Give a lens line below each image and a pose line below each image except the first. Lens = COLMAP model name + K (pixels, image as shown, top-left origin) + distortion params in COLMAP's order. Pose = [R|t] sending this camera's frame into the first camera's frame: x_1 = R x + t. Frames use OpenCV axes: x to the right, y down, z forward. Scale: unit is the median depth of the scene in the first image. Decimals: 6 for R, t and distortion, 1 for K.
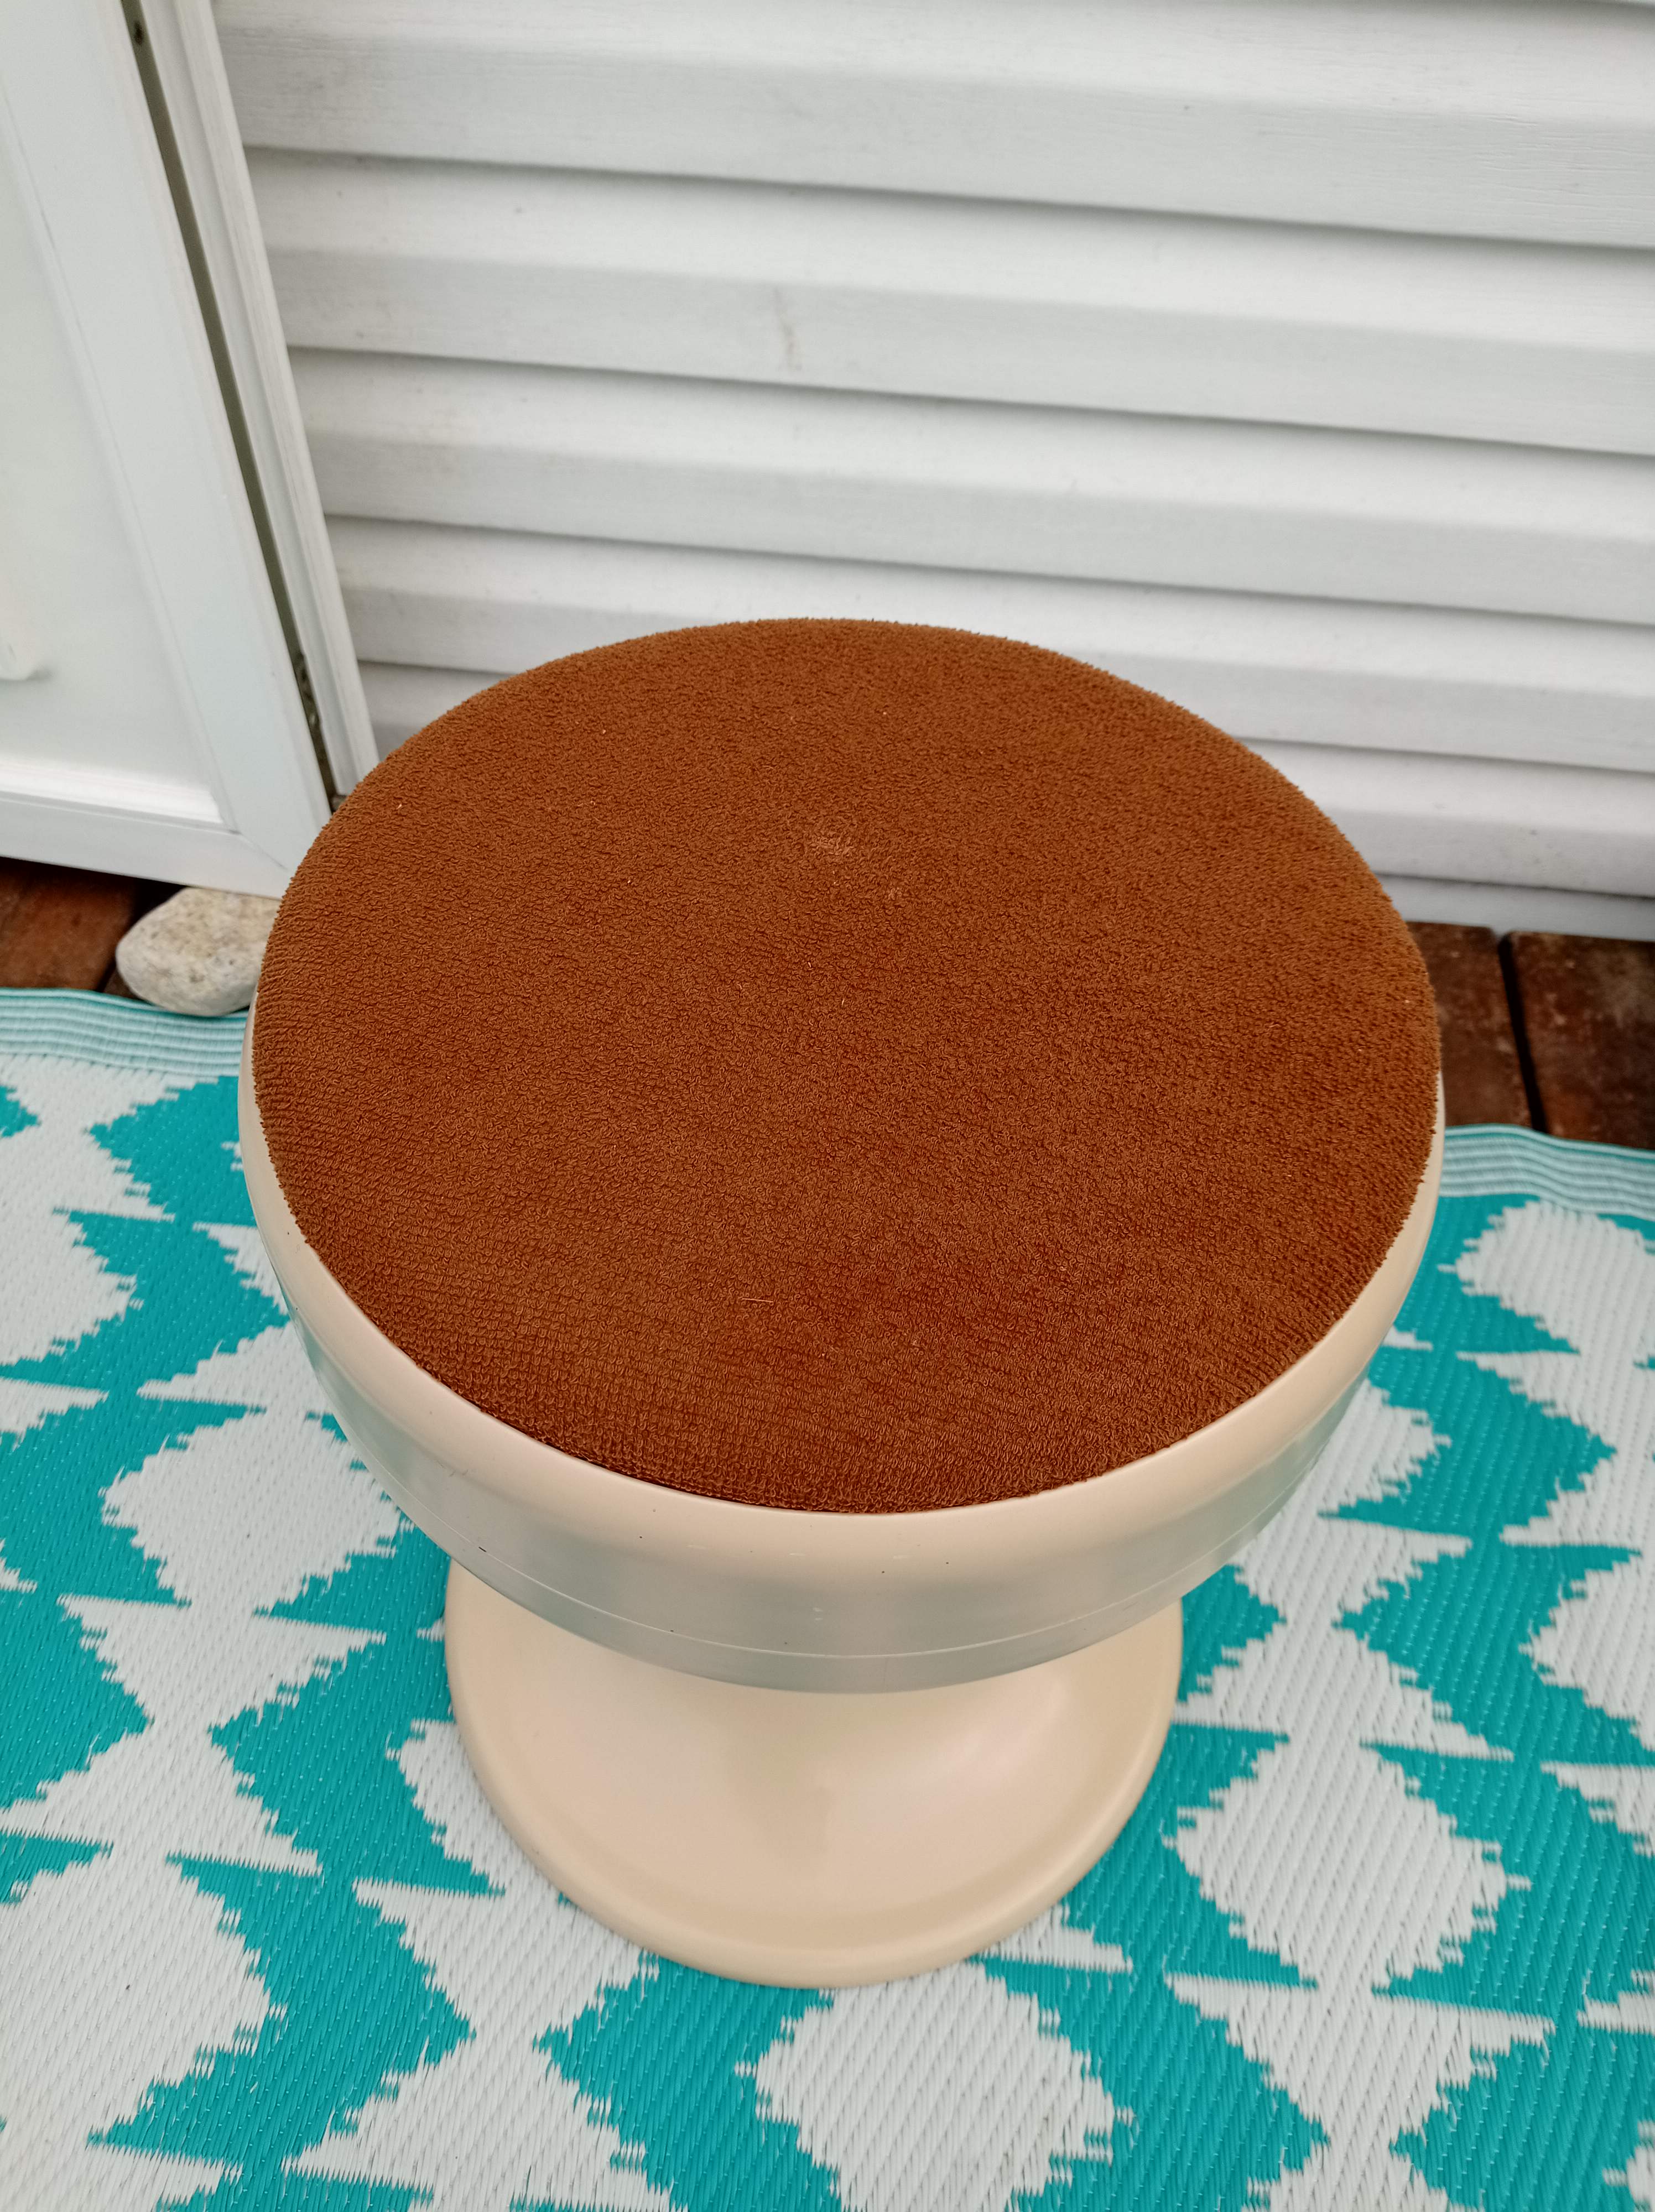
lens RADIAL K [[1693.3, 0, 827.5], [0, 1693.3, 1106.0], [0, 0, 1]] dist [0.089300, -0.186450]
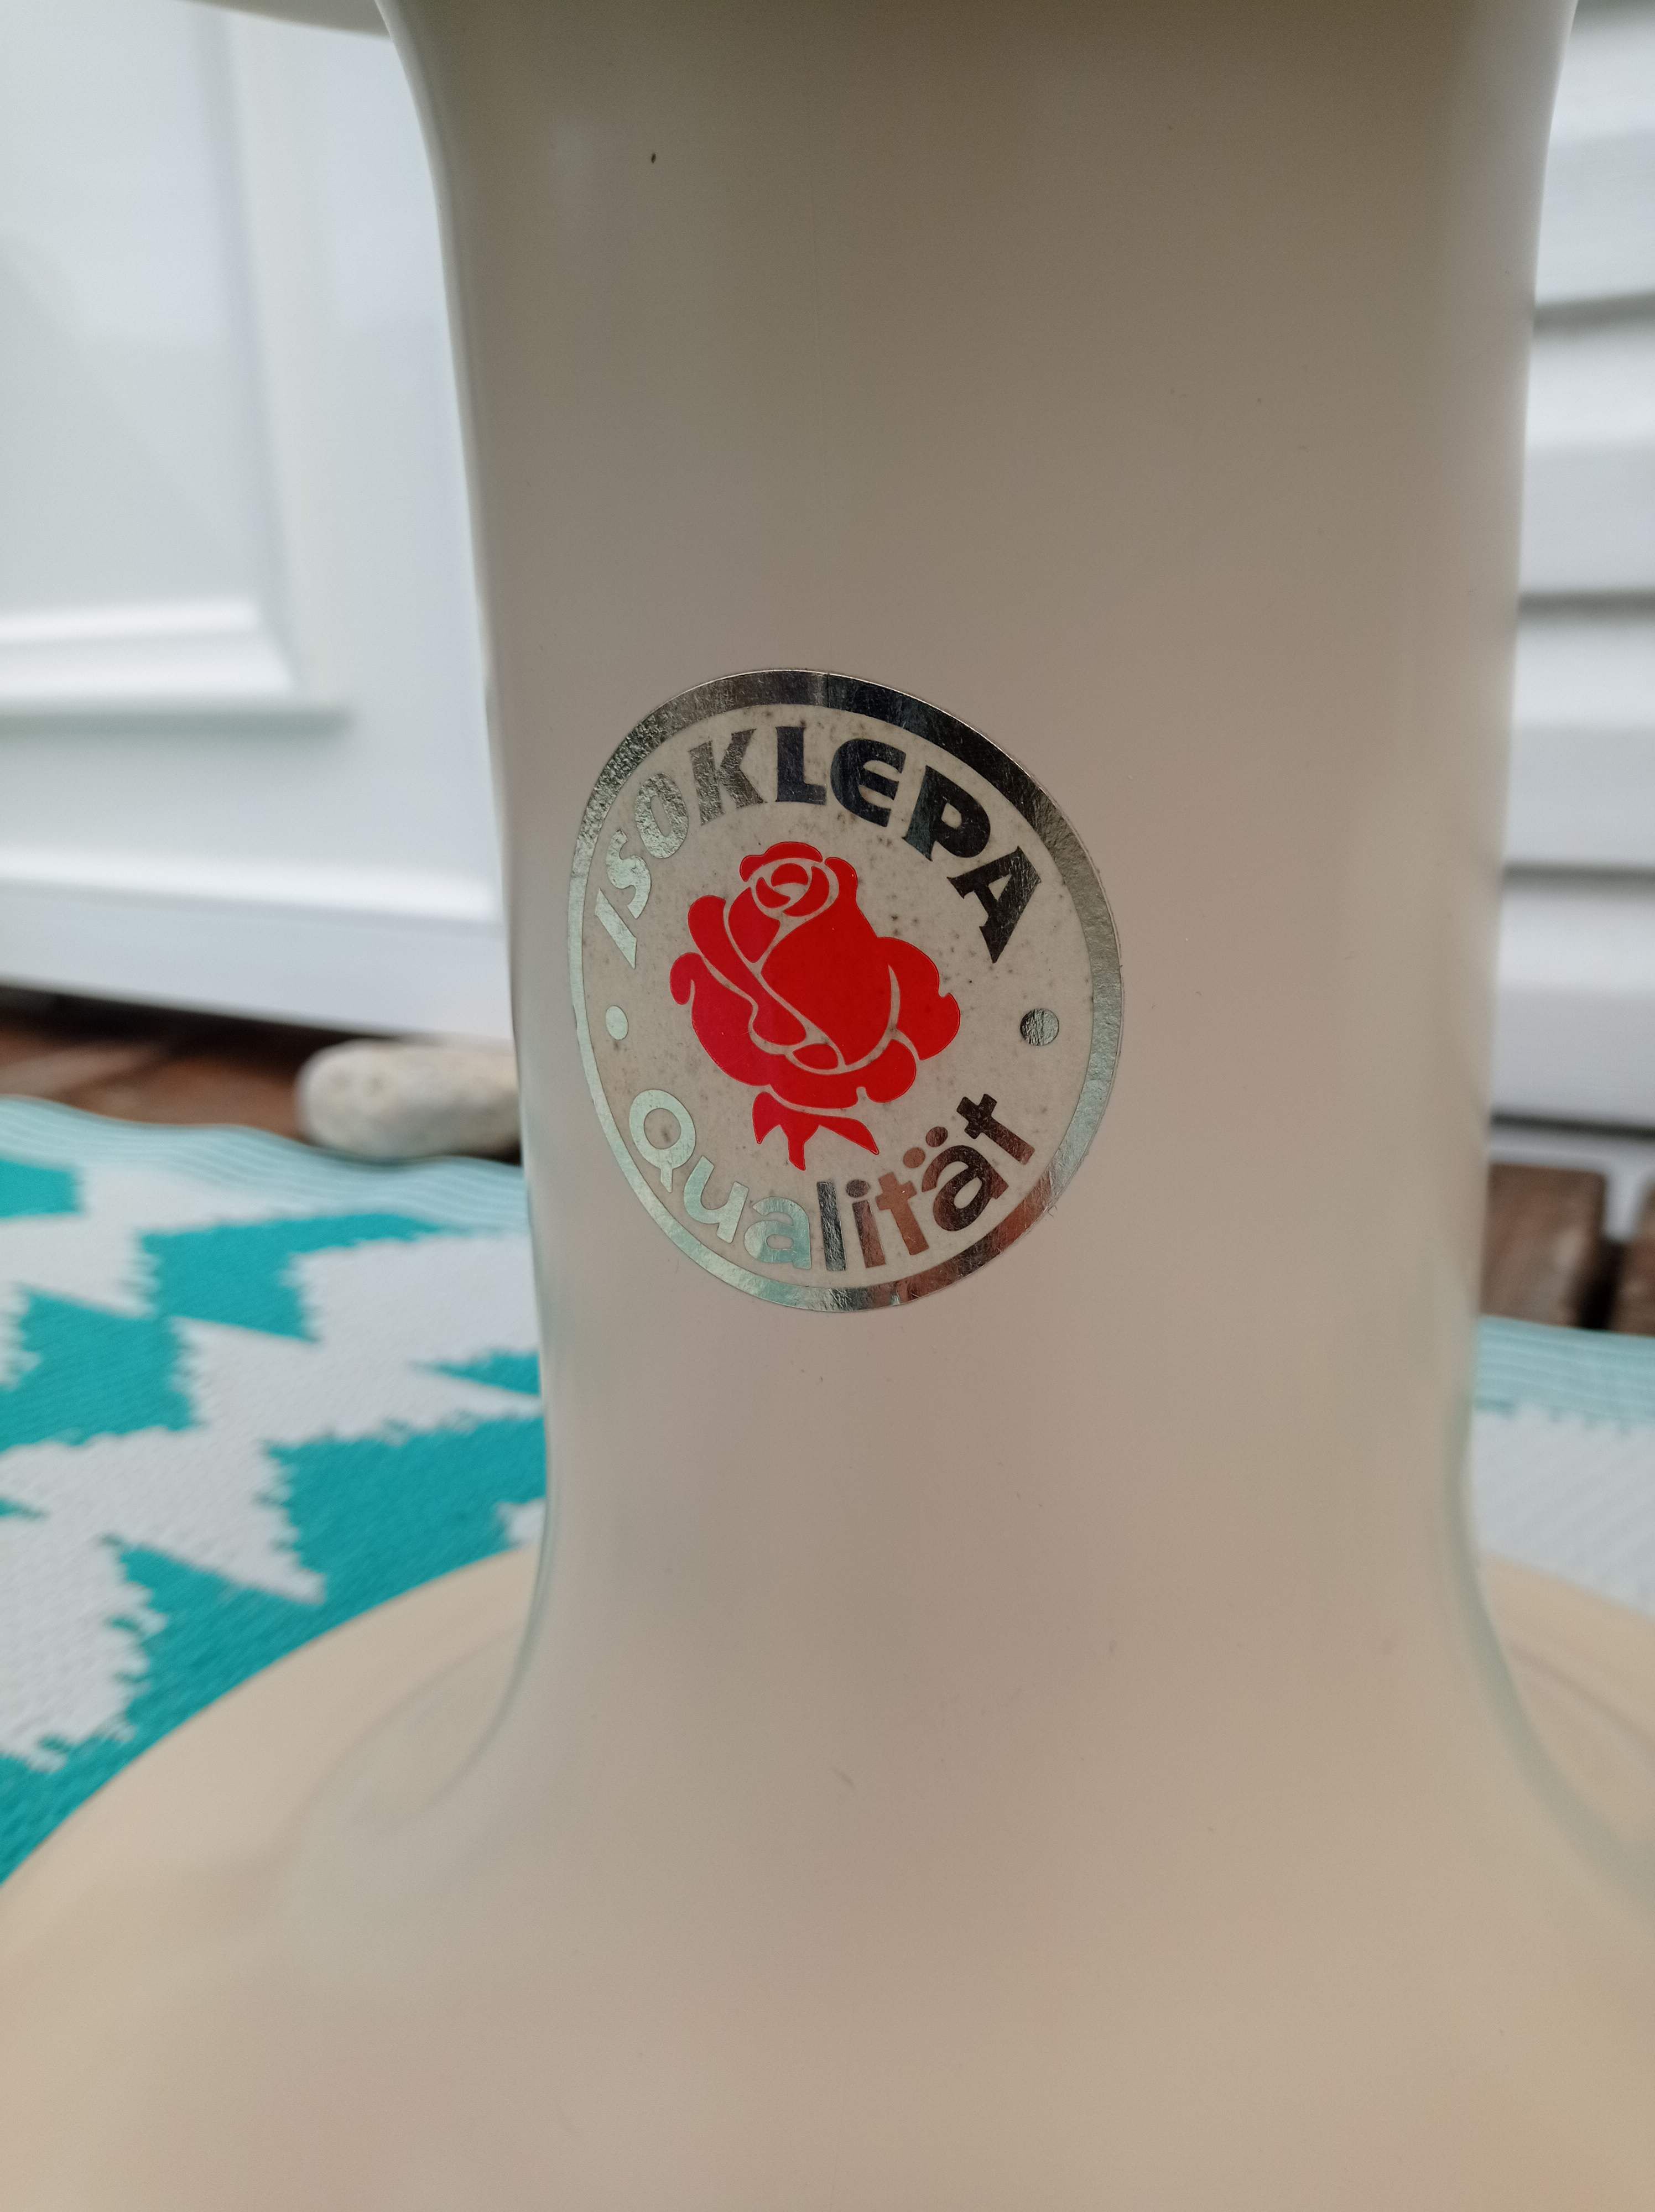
lens RADIAL K [[1693.3, 0, 827.5], [0, 1693.3, 1106.0], [0, 0, 1]] dist [0.089300, -0.186450]
pose [[0.925448, 0.042064, -0.376532, 0.080756], [-0.252207, 0.810026, -0.529386, 0.336793], [0.282732, 0.584884, 0.760246, 0.710694]]
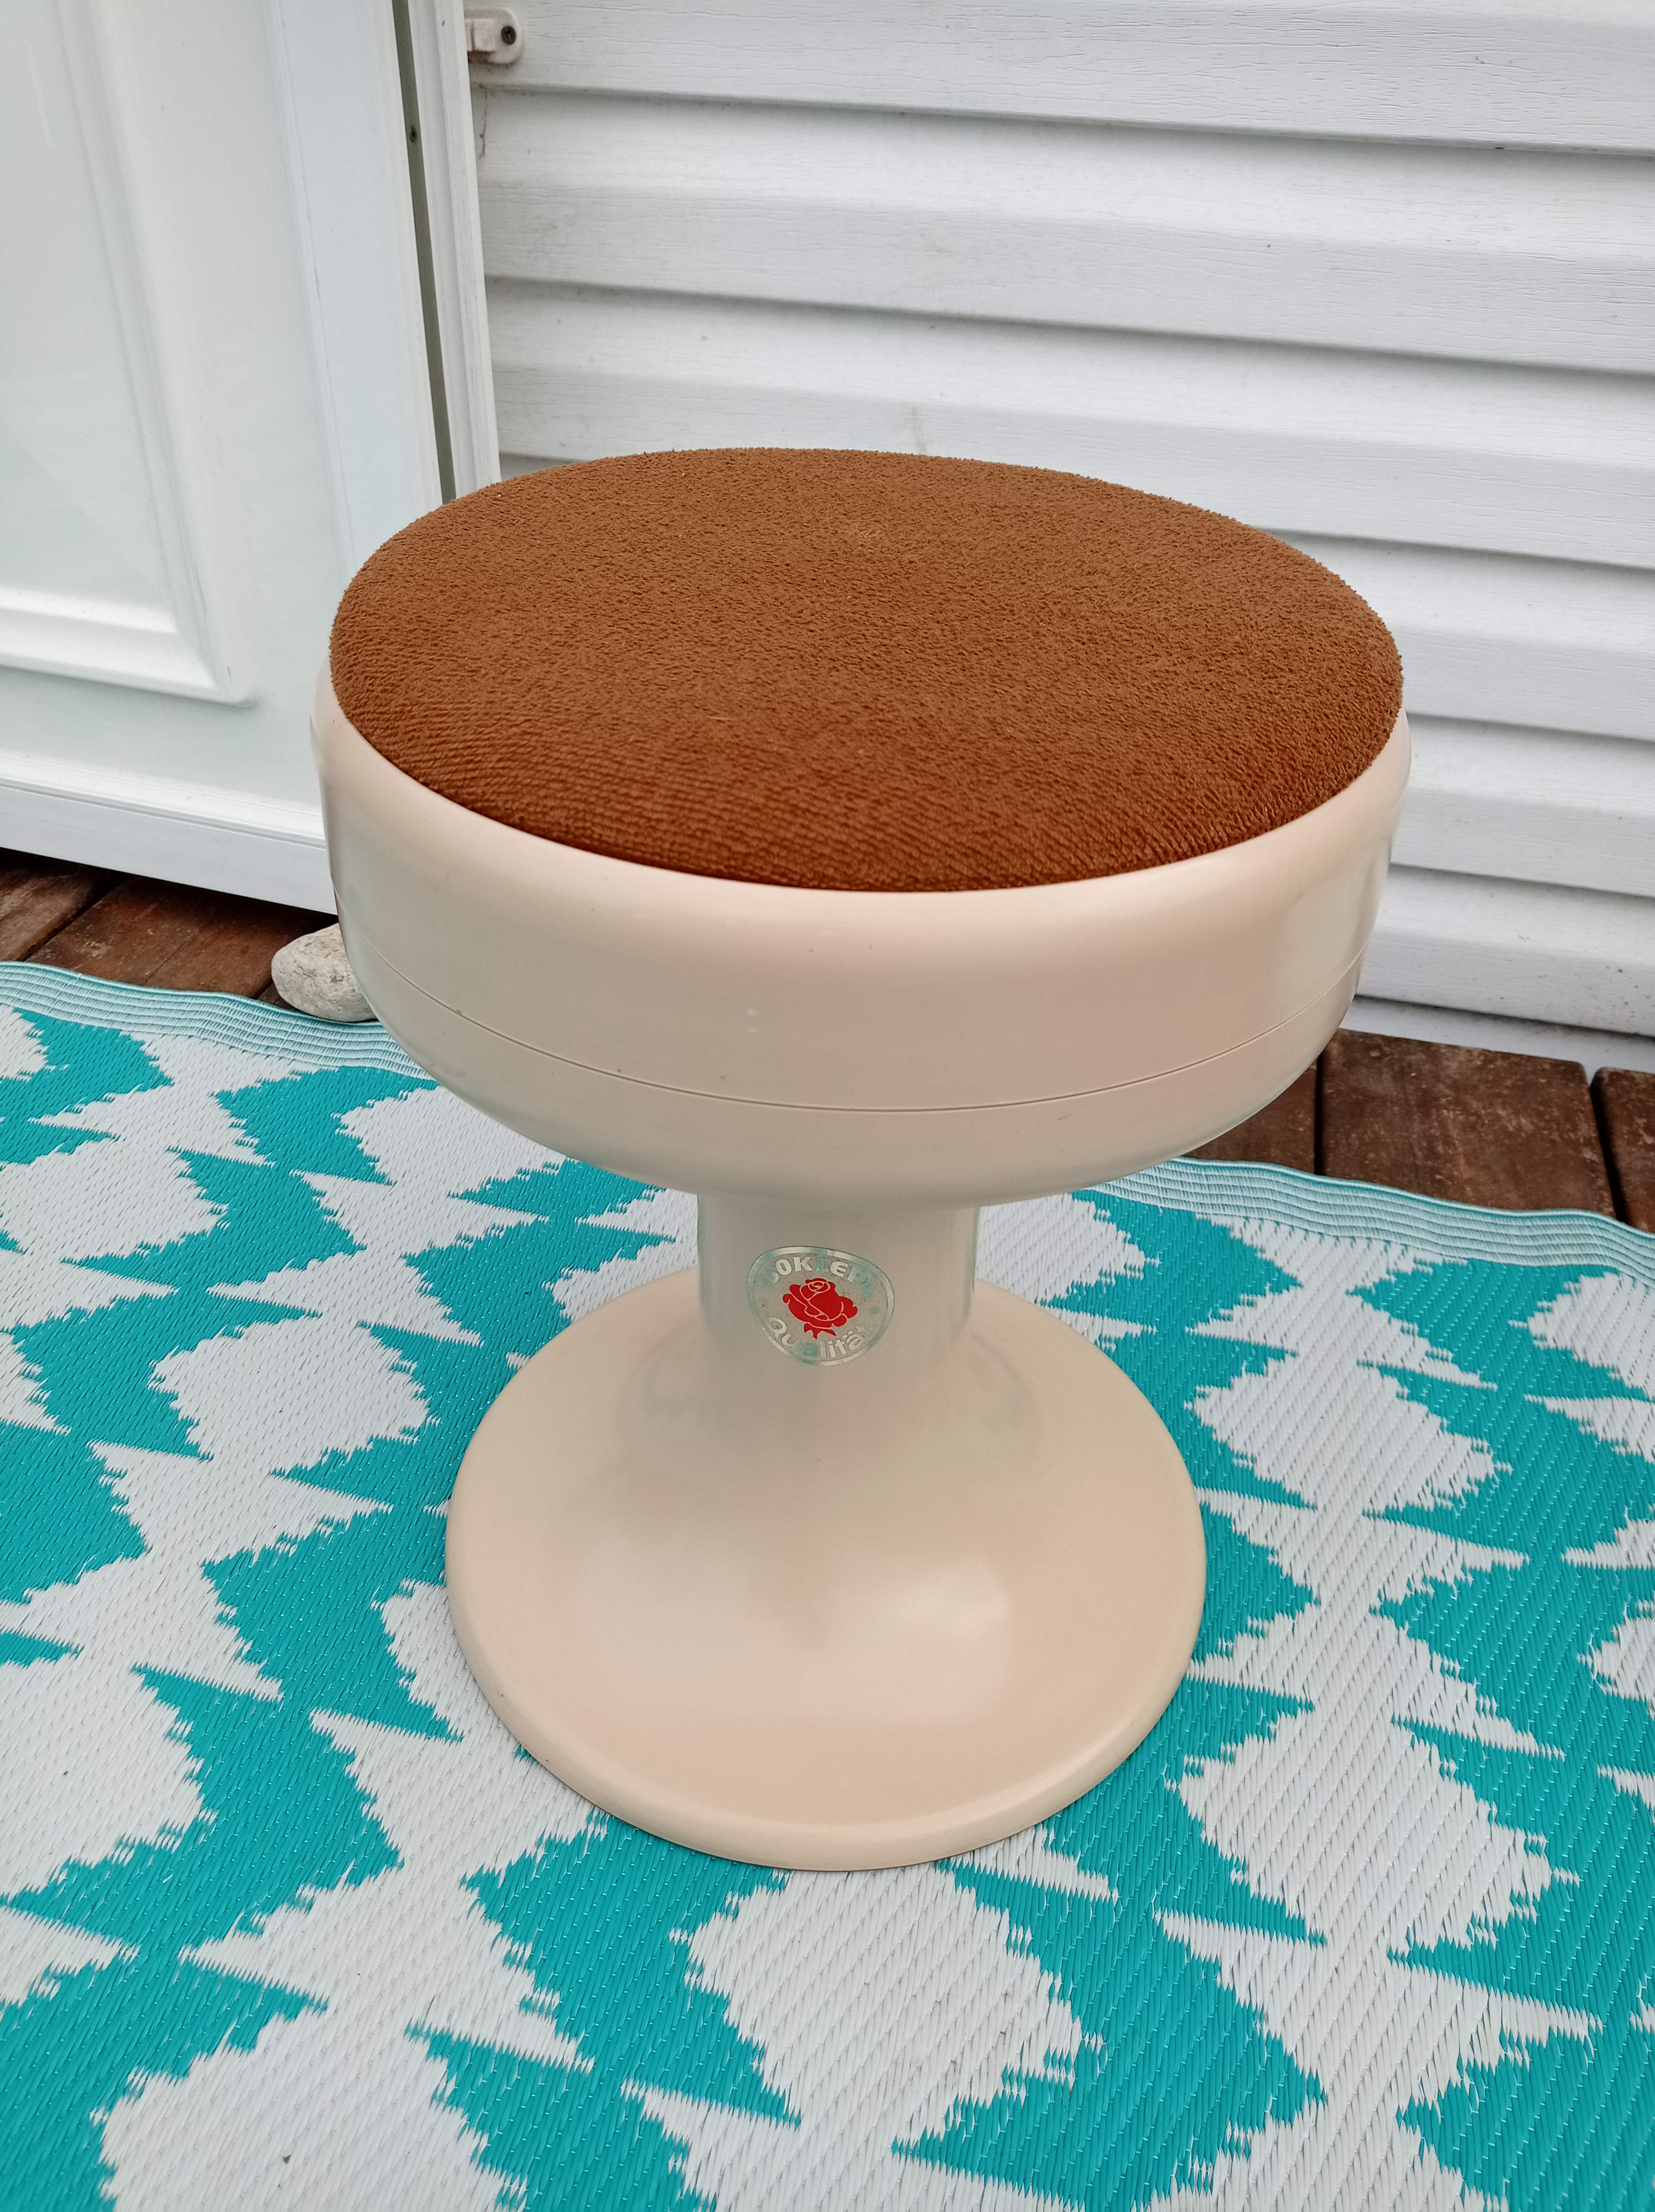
lens RADIAL K [[1693.3, 0, 827.5], [0, 1693.3, 1106.0], [0, 0, 1]] dist [0.089300, -0.186450]
pose [[0.991018, 0.077993, -0.108630, 0.088739], [-0.104344, 0.959039, -0.263356, 0.345301], [0.083641, 0.272326, 0.958563, 0.004066]]
